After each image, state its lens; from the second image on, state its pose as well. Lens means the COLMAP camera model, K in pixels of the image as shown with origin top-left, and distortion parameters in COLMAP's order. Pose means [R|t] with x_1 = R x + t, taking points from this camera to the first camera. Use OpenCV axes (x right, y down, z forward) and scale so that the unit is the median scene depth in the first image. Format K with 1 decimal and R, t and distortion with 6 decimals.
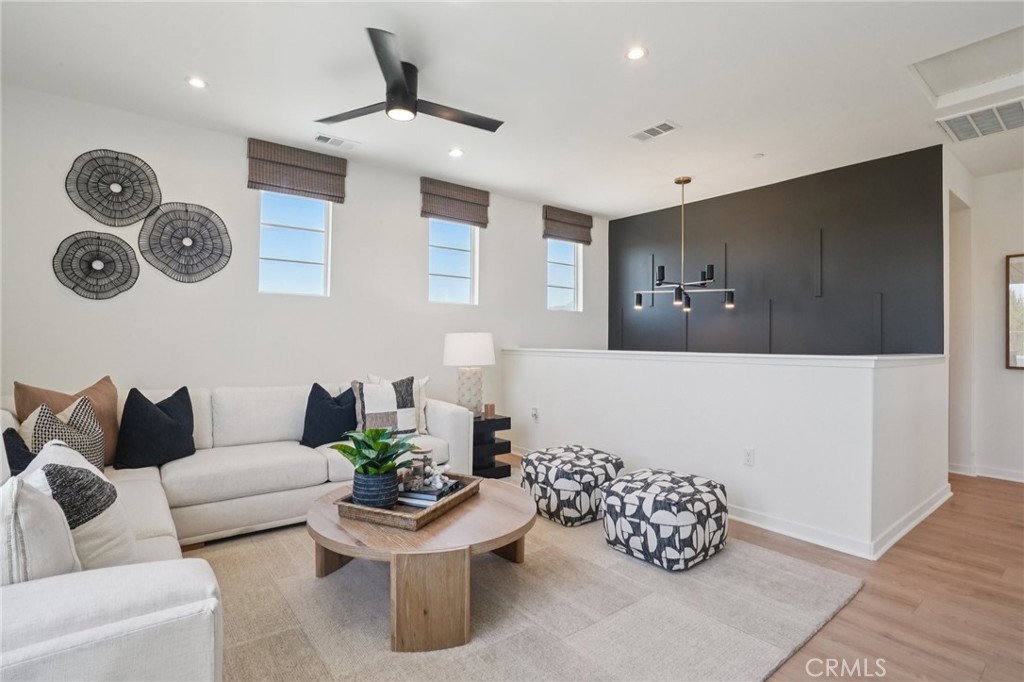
lens RADIAL K [[490.4, 0, 512.0], [0, 490.4, 341.0], [0, 0, 1]] dist [-0.039107, 0.027466]
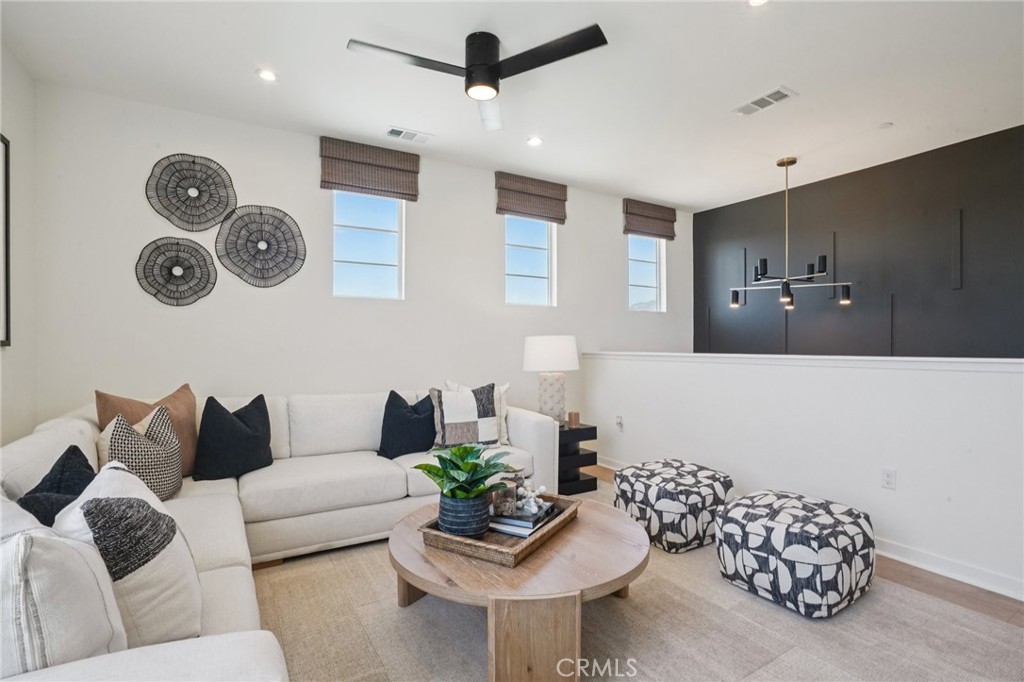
lens RADIAL K [[478.9, 0, 522.8], [0, 478.9, 353.7], [0, 0, 1]] dist [-0.032069, 0.024316]
pose [[0.994560, -0.006795, -0.103944, -0.062010], [0.008852, 0.999774, 0.019341, -0.000612], [0.103789, -0.020156, 0.994395, 0.120485]]
